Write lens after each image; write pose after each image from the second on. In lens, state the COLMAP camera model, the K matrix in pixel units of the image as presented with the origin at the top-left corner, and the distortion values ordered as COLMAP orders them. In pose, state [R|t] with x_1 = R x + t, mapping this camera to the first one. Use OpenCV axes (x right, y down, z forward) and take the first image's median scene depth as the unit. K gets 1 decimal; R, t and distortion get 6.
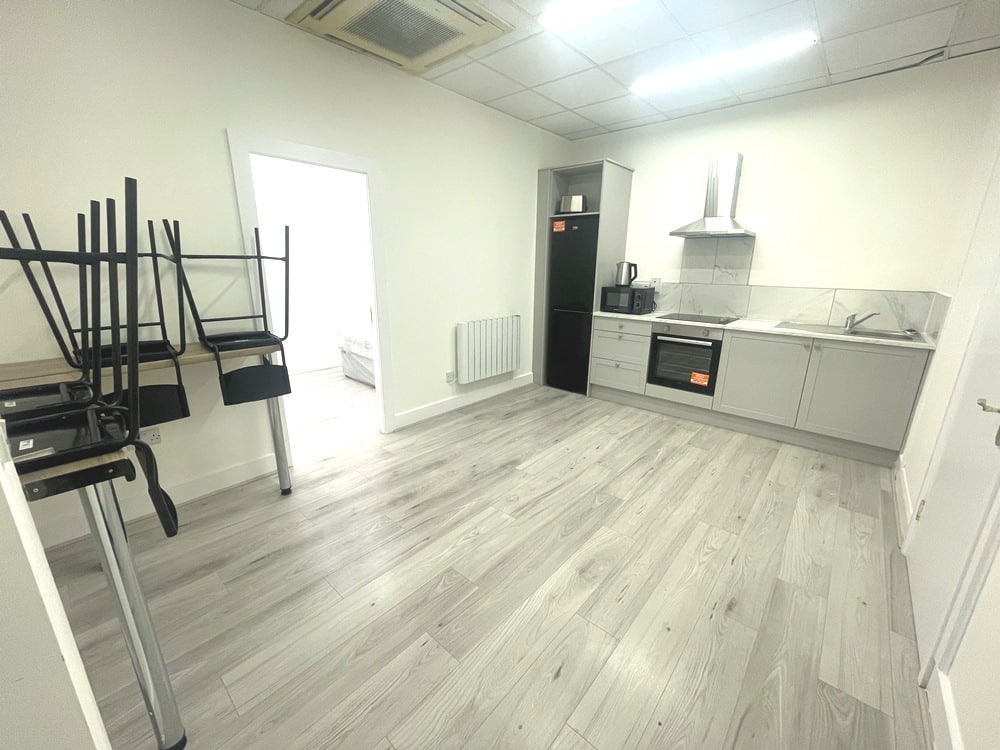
lens RADIAL K [[405.2, 0, 500.0], [0, 405.2, 375.0], [0, 0, 1]] dist [-0.001734, -0.000108]
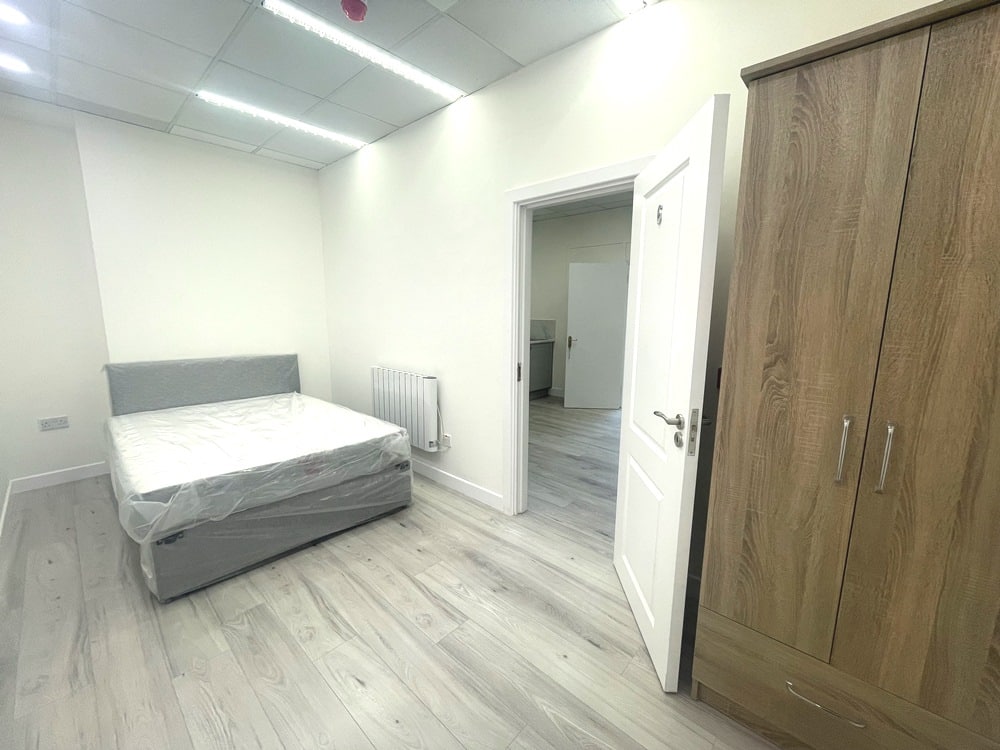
lens RADIAL K [[405.2, 0, 500.0], [0, 405.2, 375.0], [0, 0, 1]] dist [-0.001734, -0.000108]
pose [[0.020640, -0.172677, 0.984762, -1.170651], [0.258530, 0.952394, 0.161582, -0.294923], [-0.965783, 0.251255, 0.064300, 1.029474]]
